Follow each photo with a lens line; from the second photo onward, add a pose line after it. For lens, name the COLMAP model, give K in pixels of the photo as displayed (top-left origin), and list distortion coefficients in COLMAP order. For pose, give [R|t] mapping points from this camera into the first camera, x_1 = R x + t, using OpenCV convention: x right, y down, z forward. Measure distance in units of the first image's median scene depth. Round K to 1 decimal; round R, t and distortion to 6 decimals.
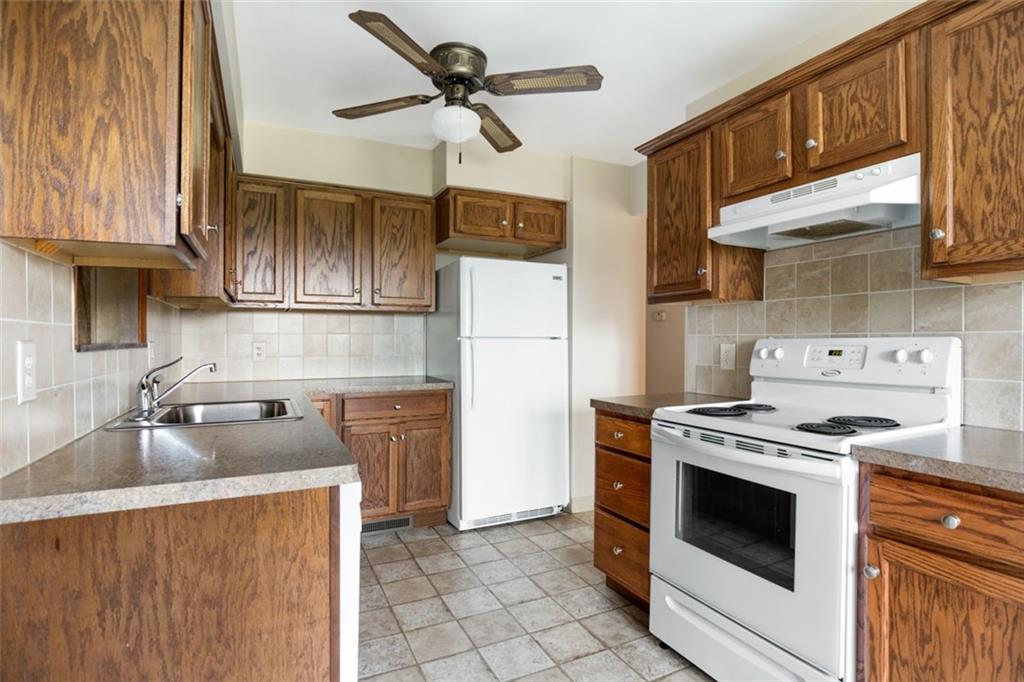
lens RADIAL K [[519.8, 0, 512.3], [0, 519.8, 338.8], [0, 0, 1]] dist [-0.019151, 0.000262]
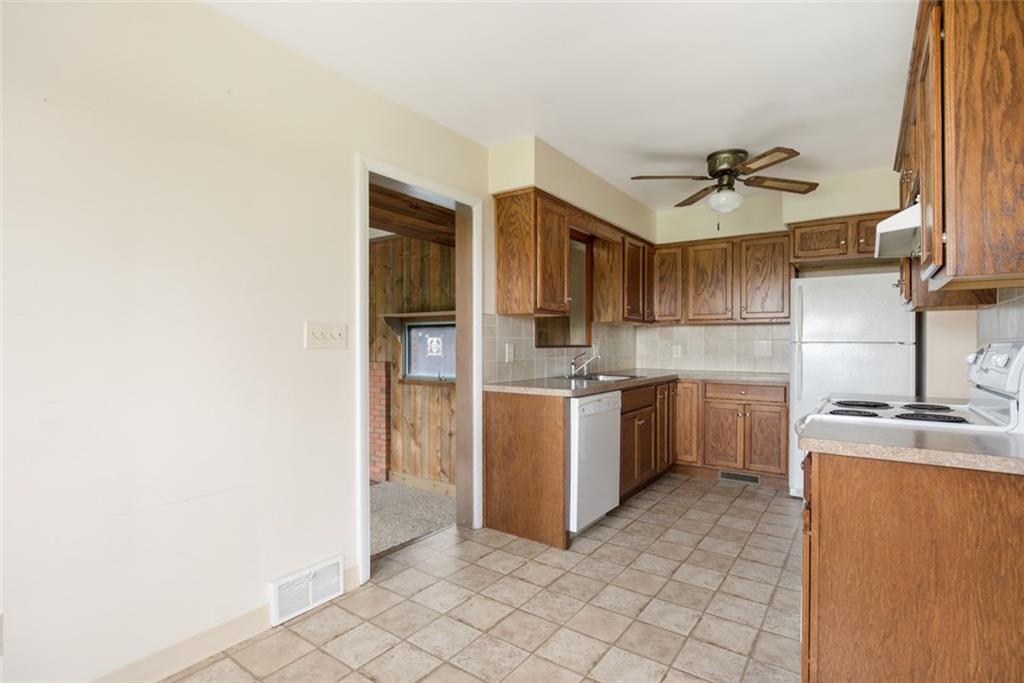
lens RADIAL K [[519.8, 0, 512.0], [0, 519.8, 344.7], [0, 0, 1]] dist [-0.019151, 0.000262]
pose [[0.467619, 0.003640, -0.883923, 0.695910], [-0.001420, 0.999993, 0.003367, -0.000451], [0.883929, -0.000320, 0.467621, -0.190112]]
